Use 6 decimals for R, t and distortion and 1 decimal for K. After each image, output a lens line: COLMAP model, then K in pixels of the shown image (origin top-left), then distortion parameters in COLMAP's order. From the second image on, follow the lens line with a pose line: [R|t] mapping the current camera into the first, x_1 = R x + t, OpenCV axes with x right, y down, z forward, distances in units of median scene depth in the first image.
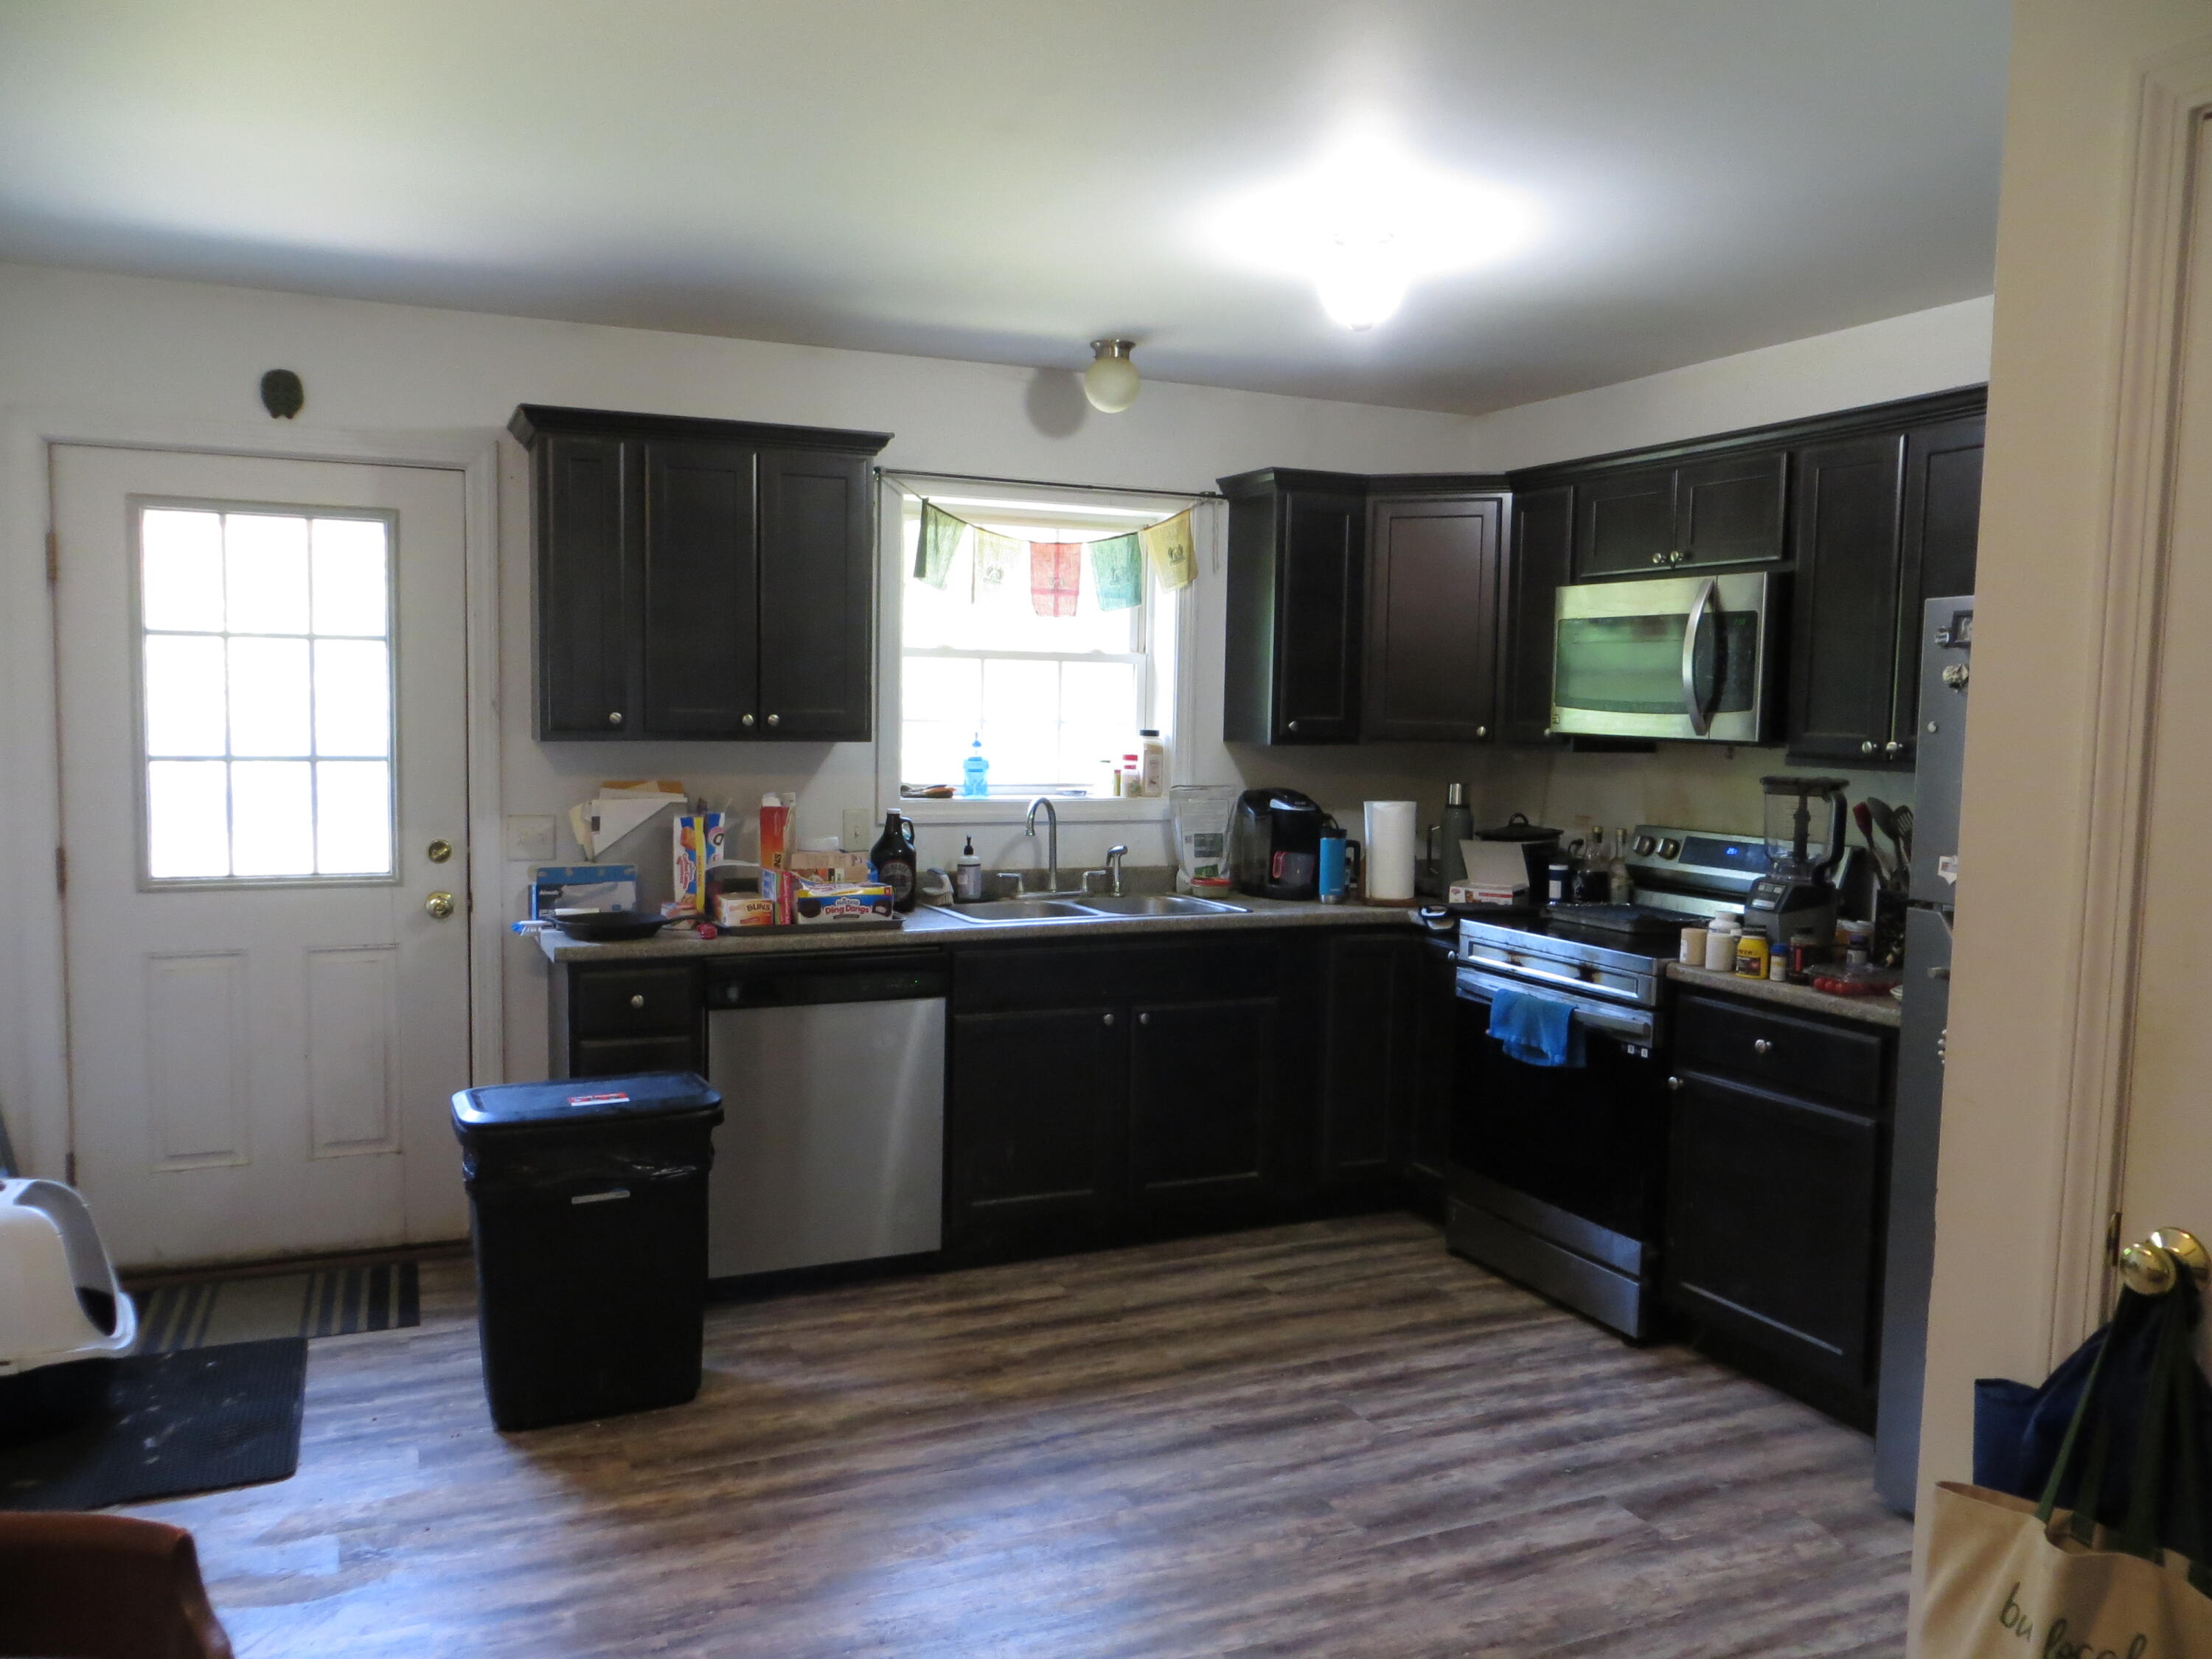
lens RADIAL K [[1671.5, 0, 1106.0], [0, 1671.5, 829.5], [0, 0, 1]] dist [-0.013368, 0.002541]
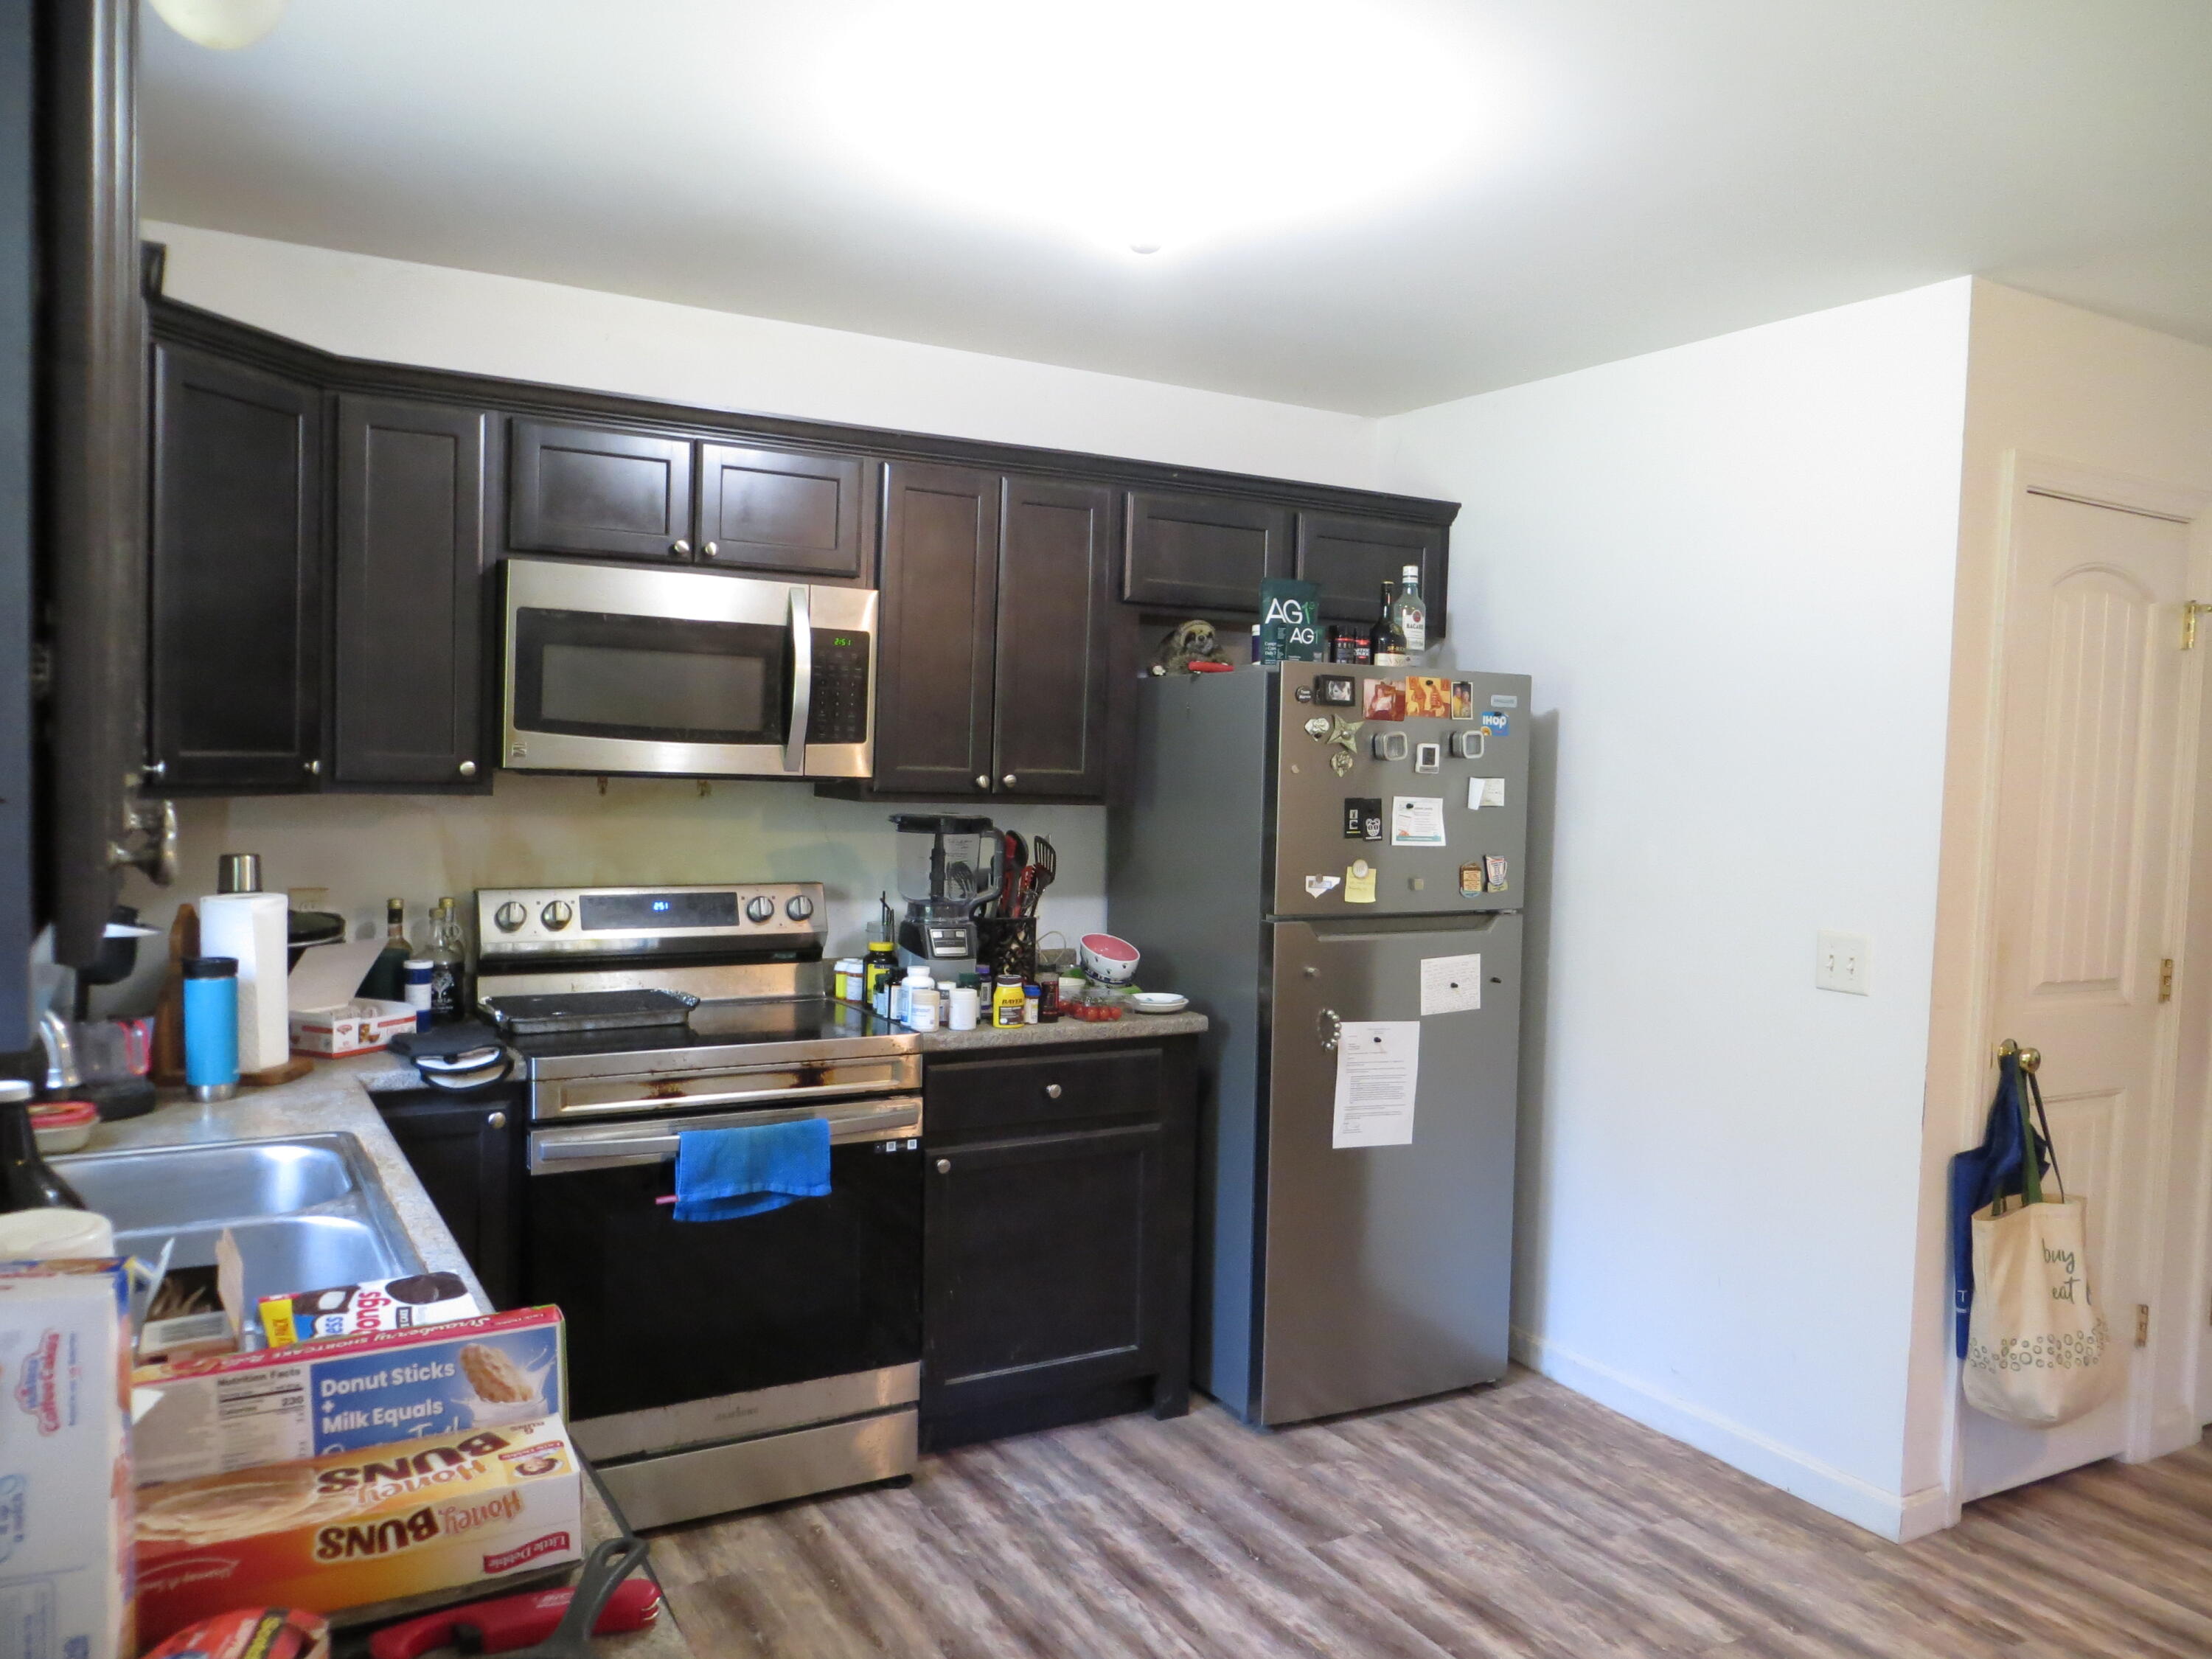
lens RADIAL K [[1671.5, 0, 1106.0], [0, 1671.5, 829.5], [0, 0, 1]] dist [-0.013368, 0.002541]
pose [[-0.096772, -0.073032, 0.992624, -0.580367], [0.040474, 0.996191, 0.077240, -0.099222], [-0.994483, 0.047650, -0.093447, 1.064101]]
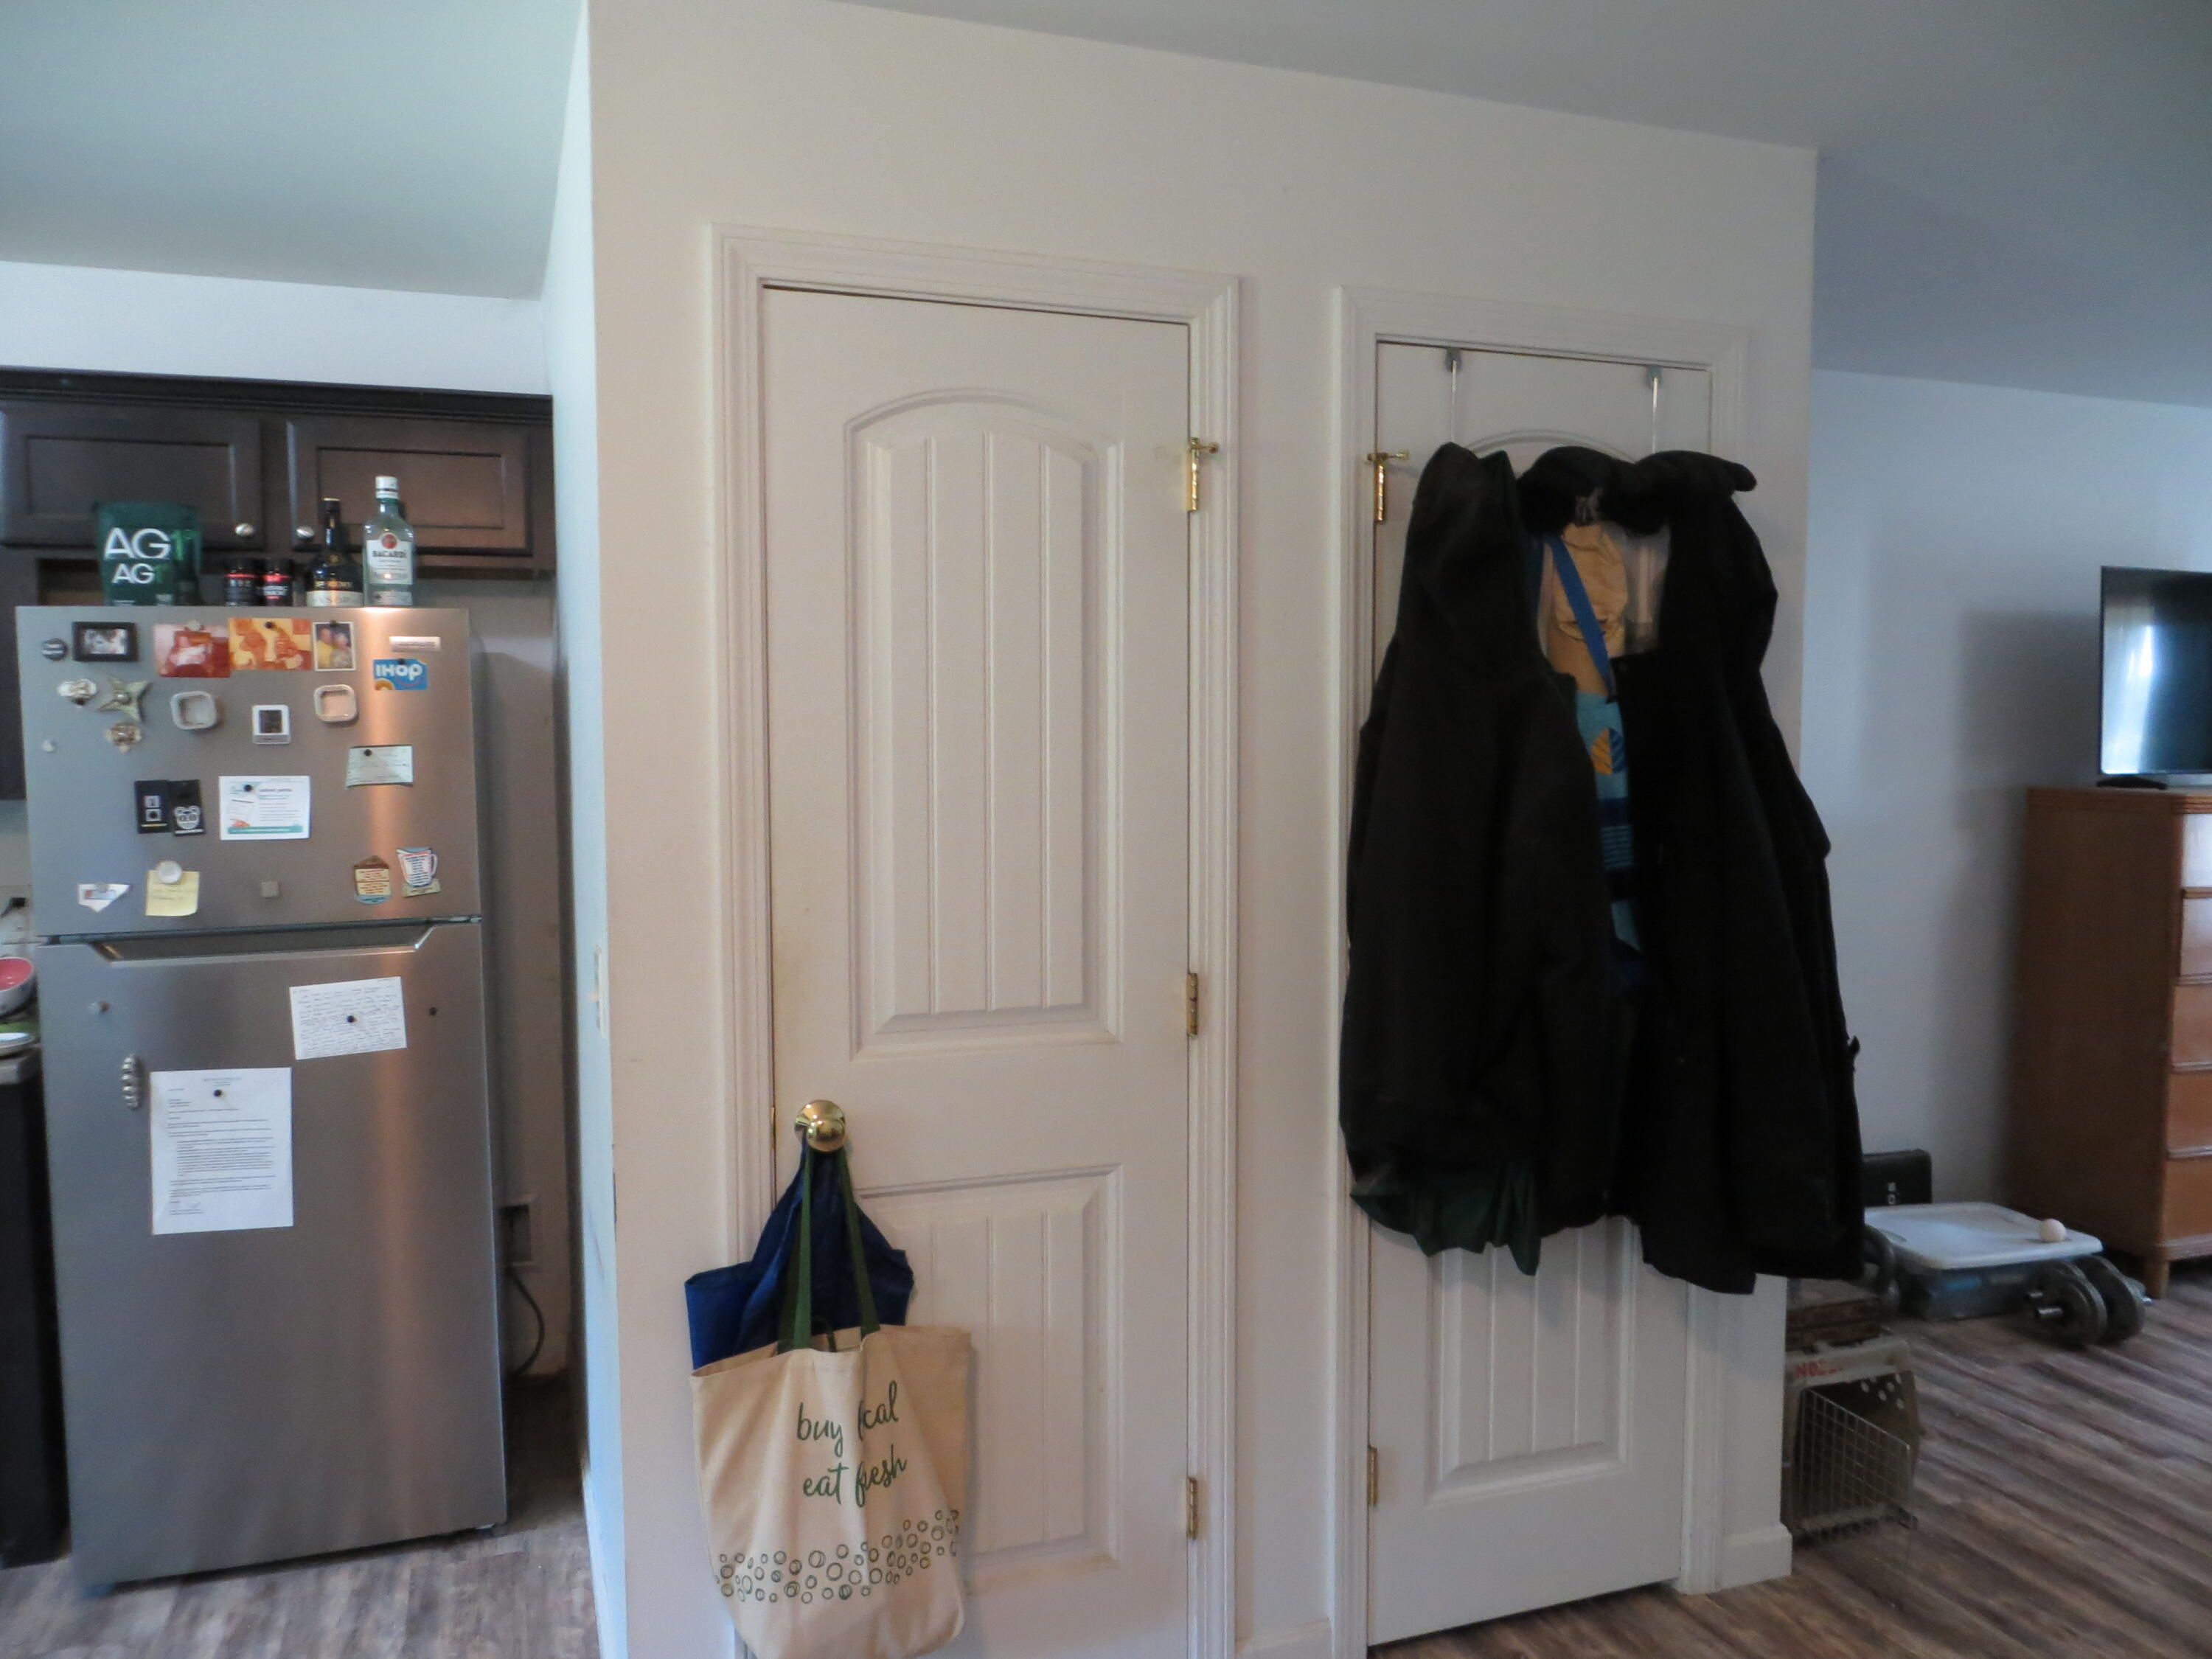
lens RADIAL K [[1671.5, 0, 1106.0], [0, 1671.5, 829.5], [0, 0, 1]] dist [-0.013368, 0.002541]
pose [[0.070144, -0.088806, 0.993576, -0.322313], [0.088857, 0.992626, 0.082448, -0.034166], [-0.993571, 0.082503, 0.077518, 0.301155]]
